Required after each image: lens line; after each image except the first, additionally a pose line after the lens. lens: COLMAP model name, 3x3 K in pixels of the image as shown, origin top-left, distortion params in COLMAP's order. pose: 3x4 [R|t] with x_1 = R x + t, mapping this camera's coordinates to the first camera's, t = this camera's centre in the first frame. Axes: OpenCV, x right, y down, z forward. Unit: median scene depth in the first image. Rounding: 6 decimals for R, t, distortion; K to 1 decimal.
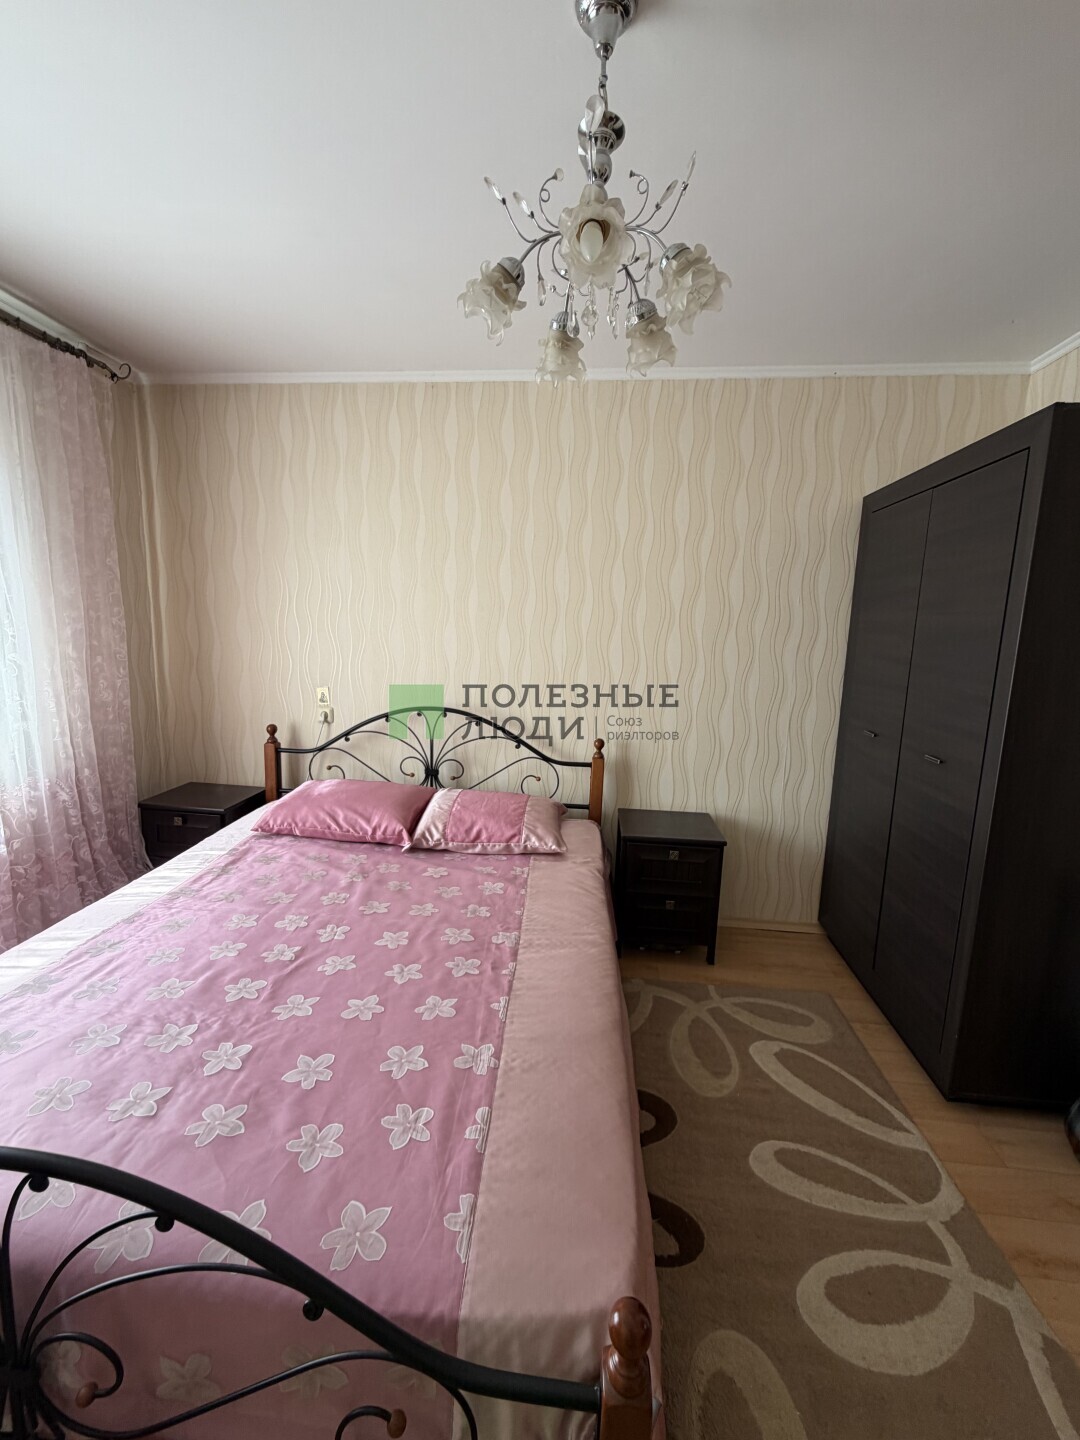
lens RADIAL K [[574.7, 0, 538.3], [0, 574.7, 715.2], [0, 0, 1]] dist [0.000686, 0.000531]
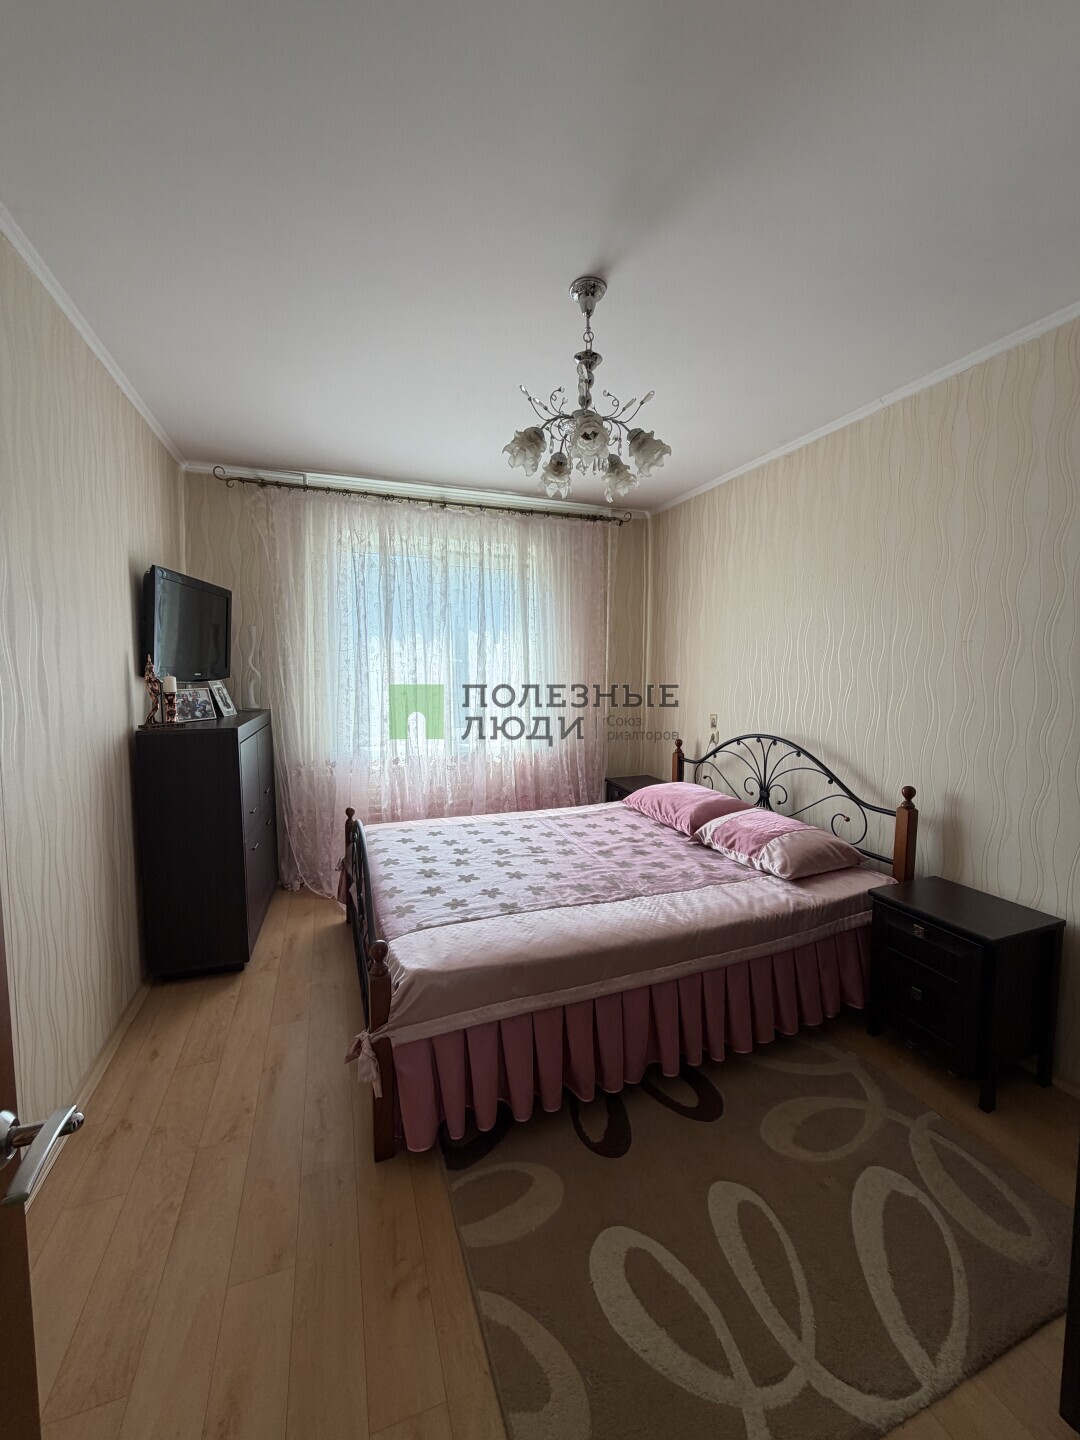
lens RADIAL K [[574.7, 0, 543.2], [0, 574.7, 717.2], [0, 0, 1]] dist [0.000686, 0.000531]
pose [[0.435859, 0.050504, -0.898597, 0.656715], [-0.125805, 0.992041, -0.005264, 0.012022], [0.891179, 0.115342, 0.438743, 0.119991]]
